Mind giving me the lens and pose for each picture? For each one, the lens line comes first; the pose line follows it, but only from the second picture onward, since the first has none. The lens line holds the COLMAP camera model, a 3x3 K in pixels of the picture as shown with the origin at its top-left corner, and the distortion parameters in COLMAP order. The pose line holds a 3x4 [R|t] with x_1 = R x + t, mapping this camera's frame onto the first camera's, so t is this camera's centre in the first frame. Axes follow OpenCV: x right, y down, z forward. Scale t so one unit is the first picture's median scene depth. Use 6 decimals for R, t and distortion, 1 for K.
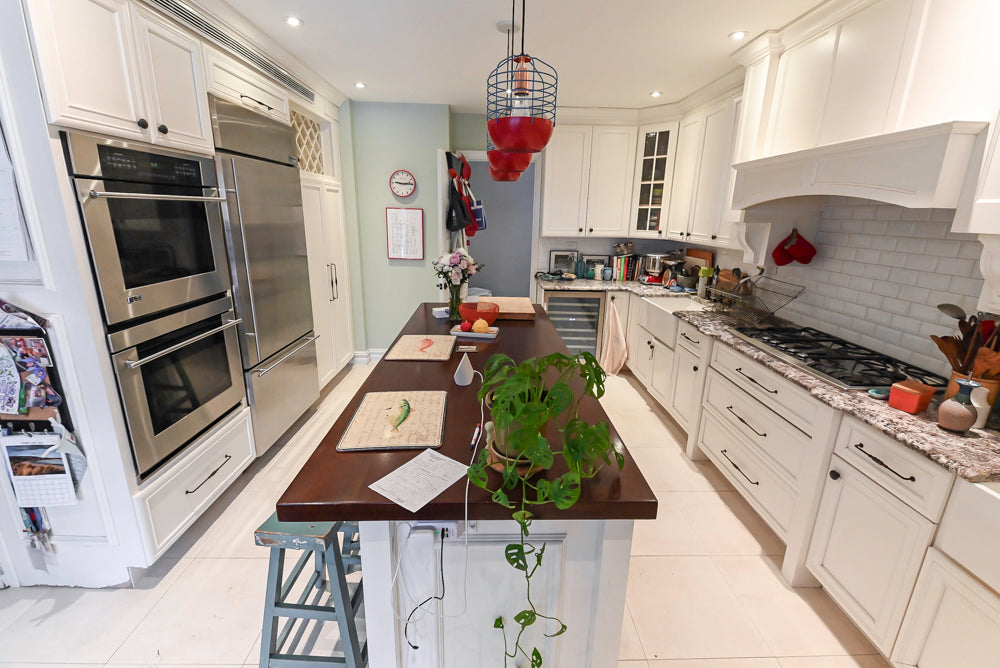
lens RADIAL K [[421.2, 0, 499.9], [0, 421.2, 328.3], [0, 0, 1]] dist [0.007083, -0.006979]
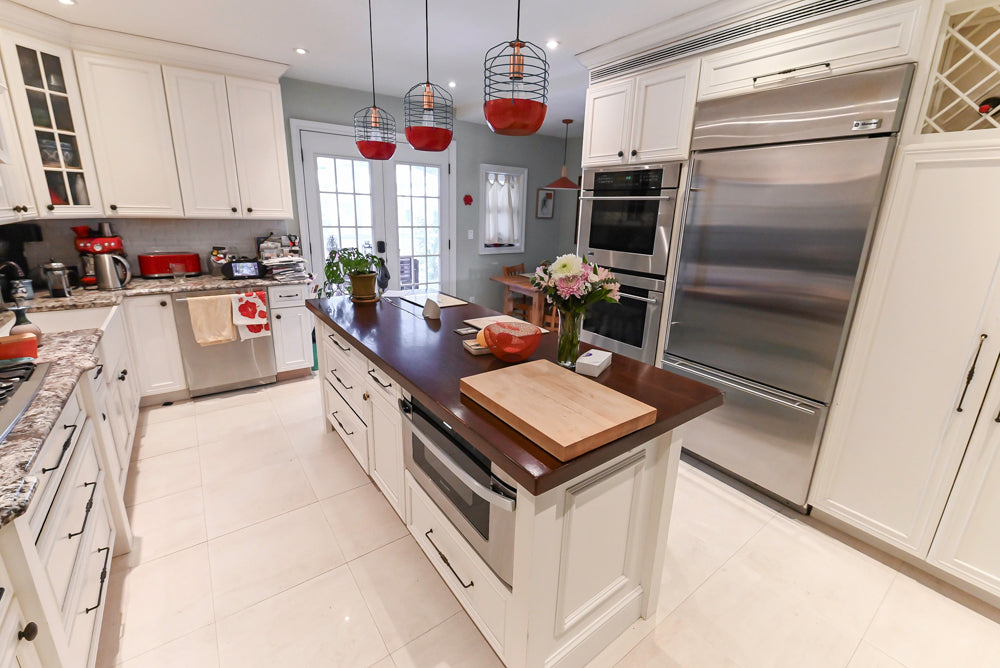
lens RADIAL K [[421.2, 0, 502.6], [0, 421.2, 325.3], [0, 0, 1]] dist [0.007083, -0.006979]
pose [[-0.816178, 0.109353, -0.567359, 0.391414], [-0.196415, 0.870944, 0.450420, -0.398774], [0.543392, 0.479061, -0.689366, 1.589926]]
